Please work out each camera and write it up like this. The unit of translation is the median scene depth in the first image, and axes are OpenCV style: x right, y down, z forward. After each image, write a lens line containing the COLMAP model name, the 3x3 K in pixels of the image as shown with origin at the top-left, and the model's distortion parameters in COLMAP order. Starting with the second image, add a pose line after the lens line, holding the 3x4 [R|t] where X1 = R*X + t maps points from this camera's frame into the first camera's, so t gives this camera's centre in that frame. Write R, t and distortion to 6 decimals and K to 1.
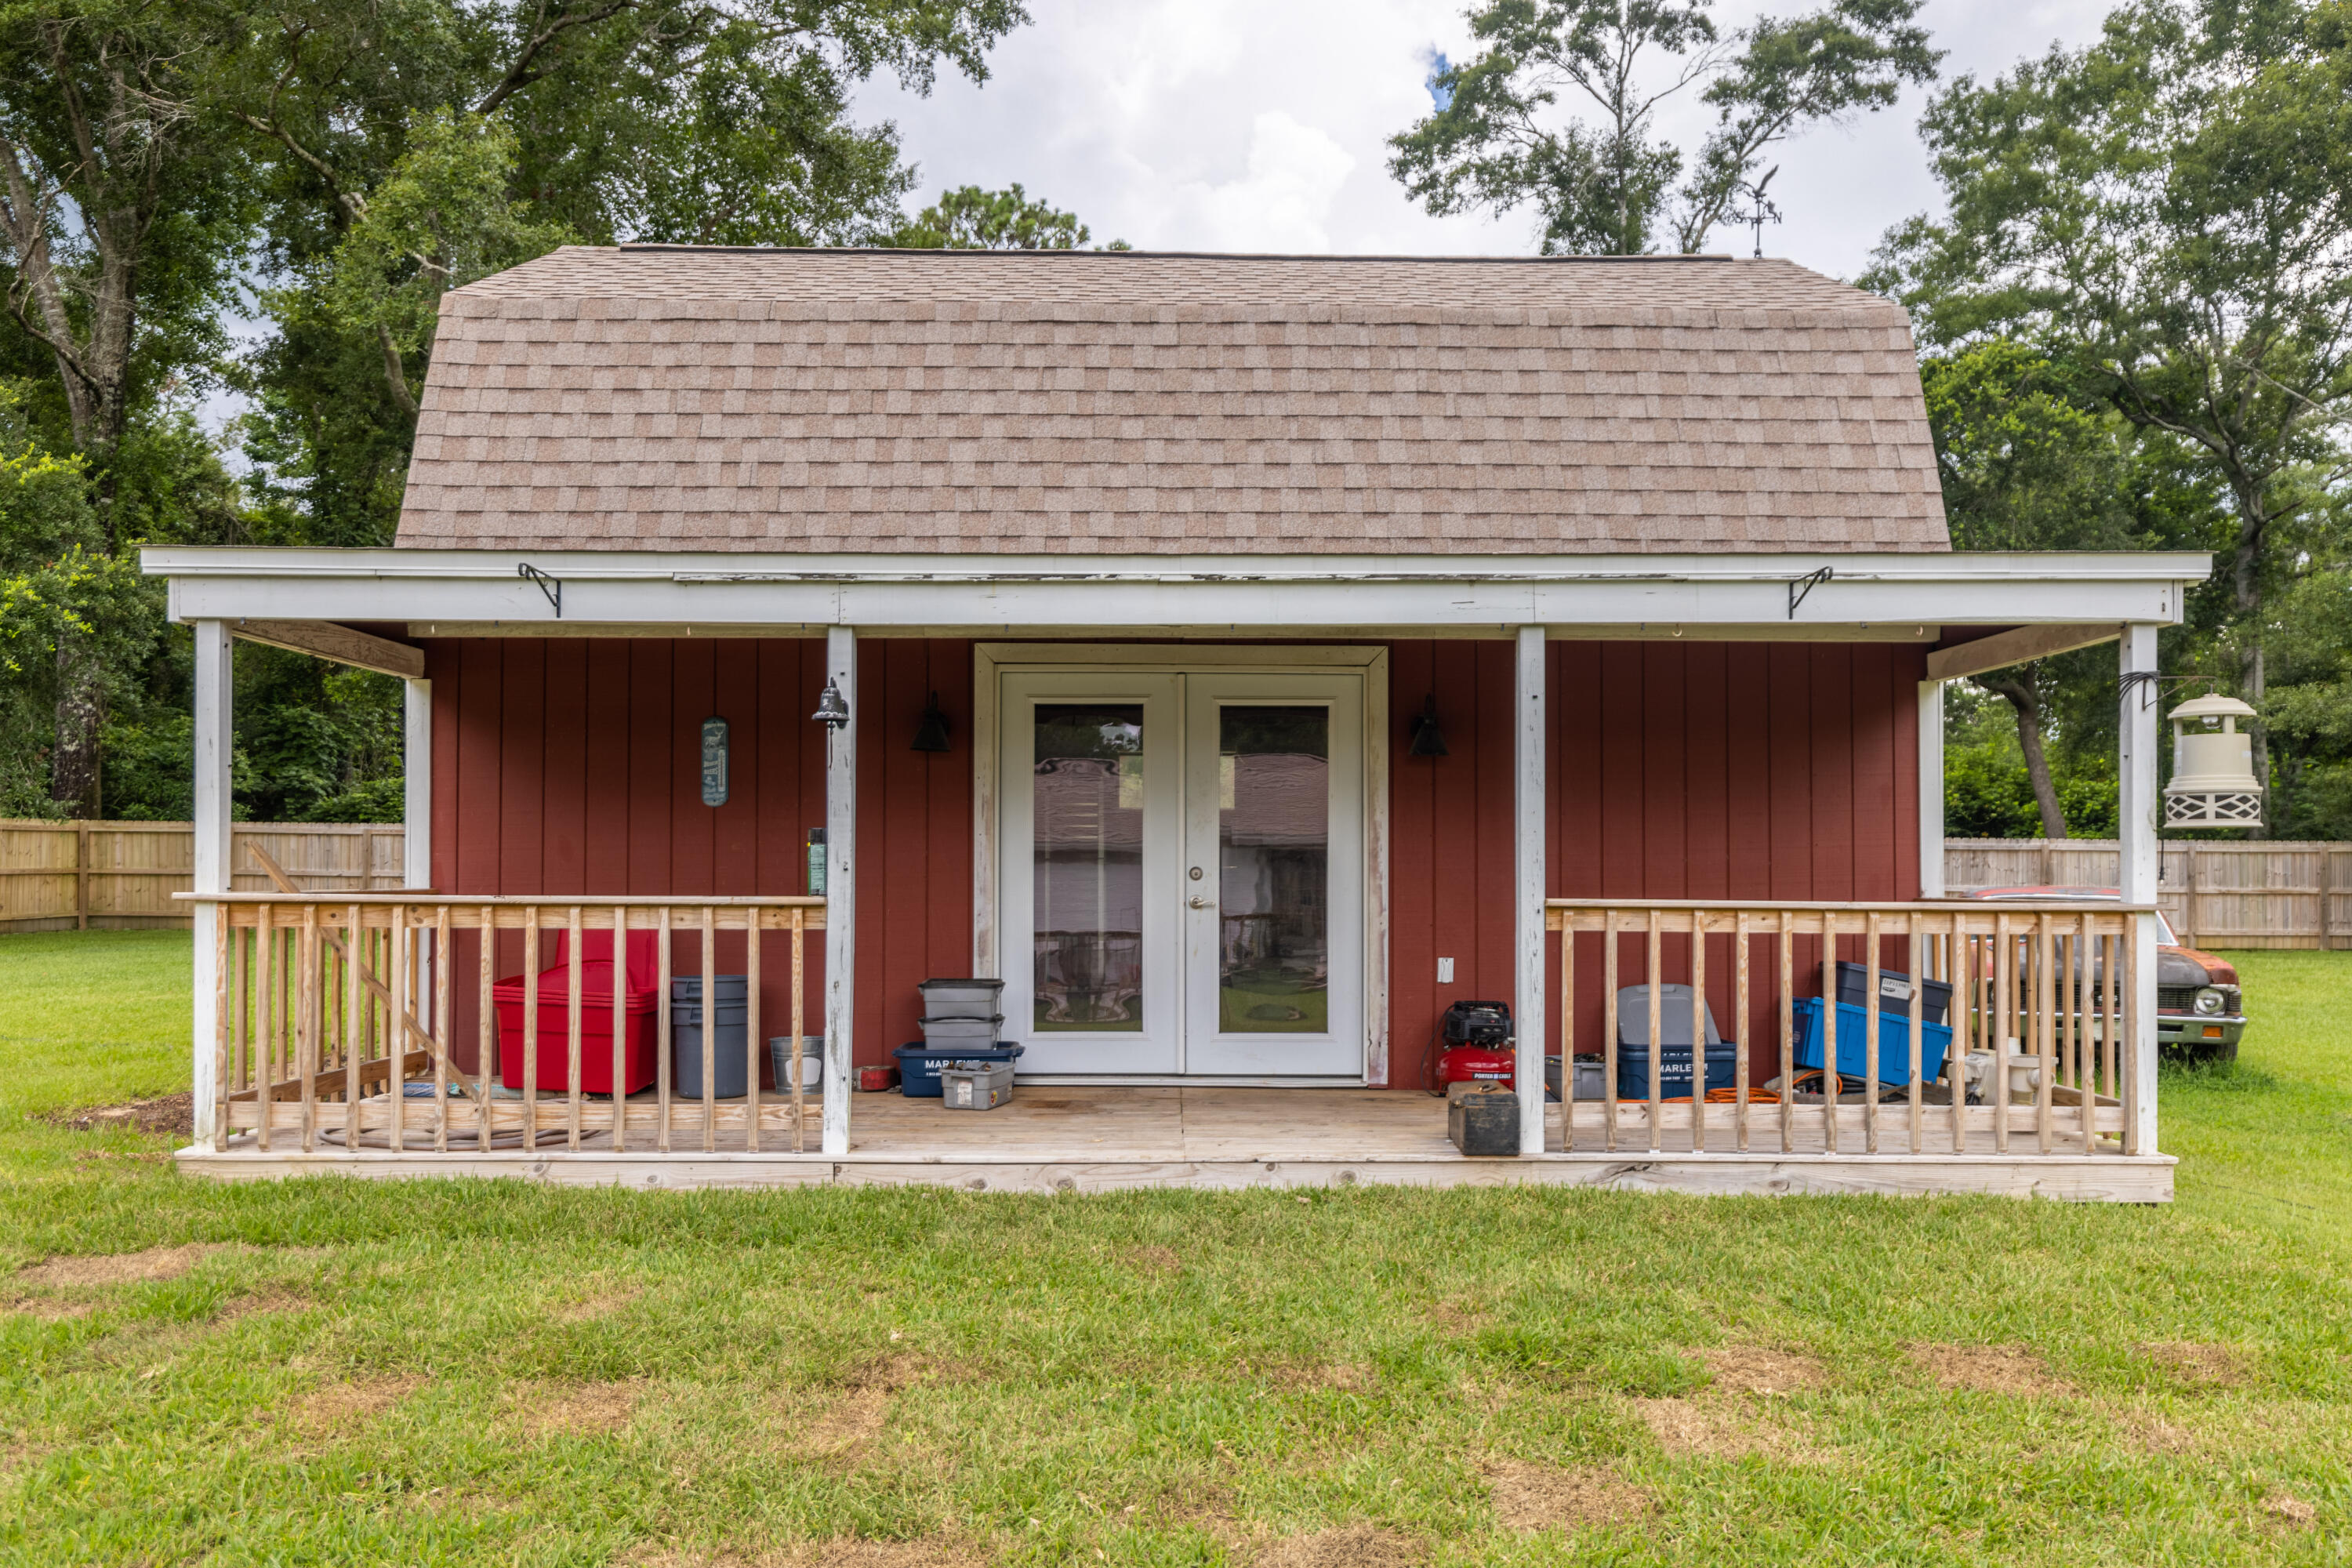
lens RADIAL K [[1818.3, 0, 1185.8], [0, 1818.3, 841.8], [0, 0, 1]] dist [0.006290, 0.000985]
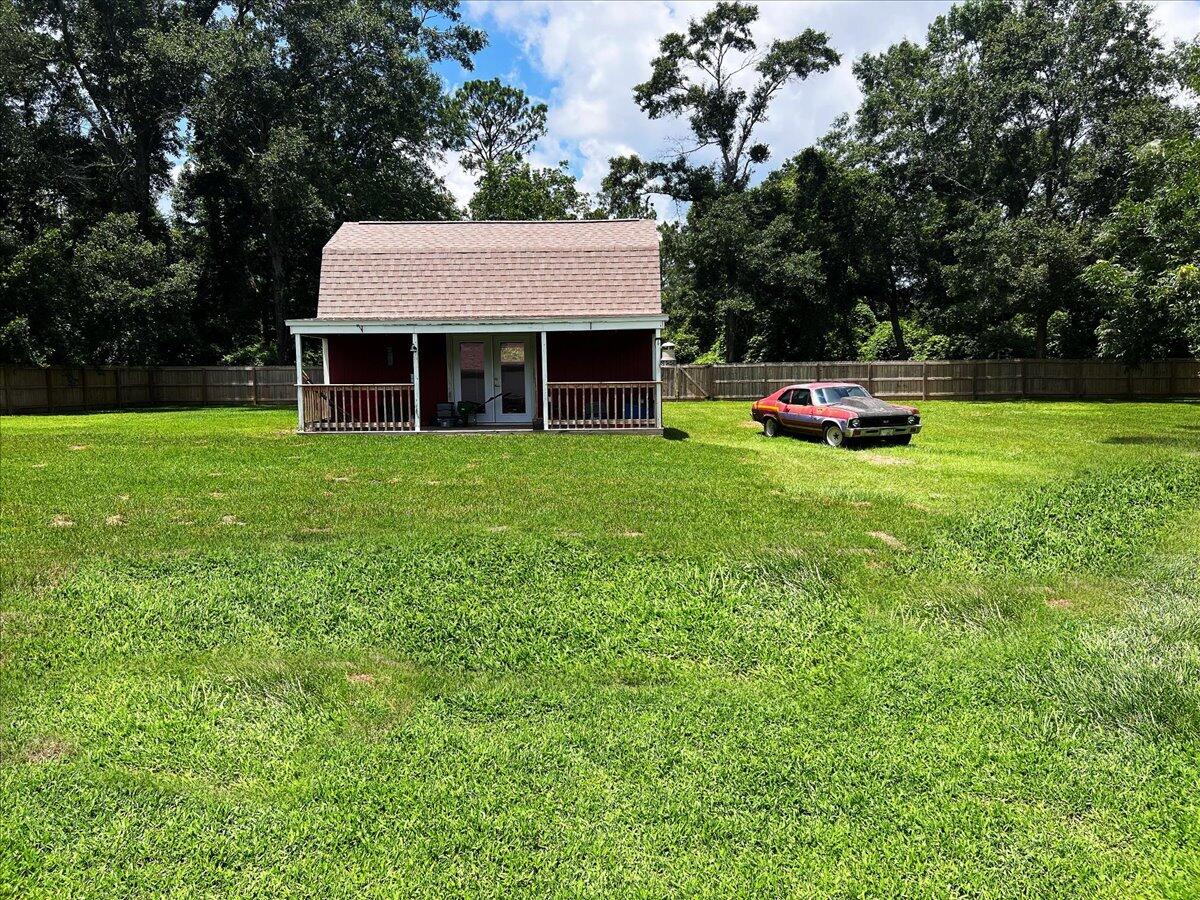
lens RADIAL K [[905.5, 0, 588.8], [0, 905.5, 453.1], [0, 0, 1]] dist [0.068745, -0.092223]
pose [[0.999619, -0.015729, -0.022685, 0.274132], [0.017855, 0.995143, 0.096805, -0.012983], [0.021052, -0.097173, 0.995045, -1.222264]]
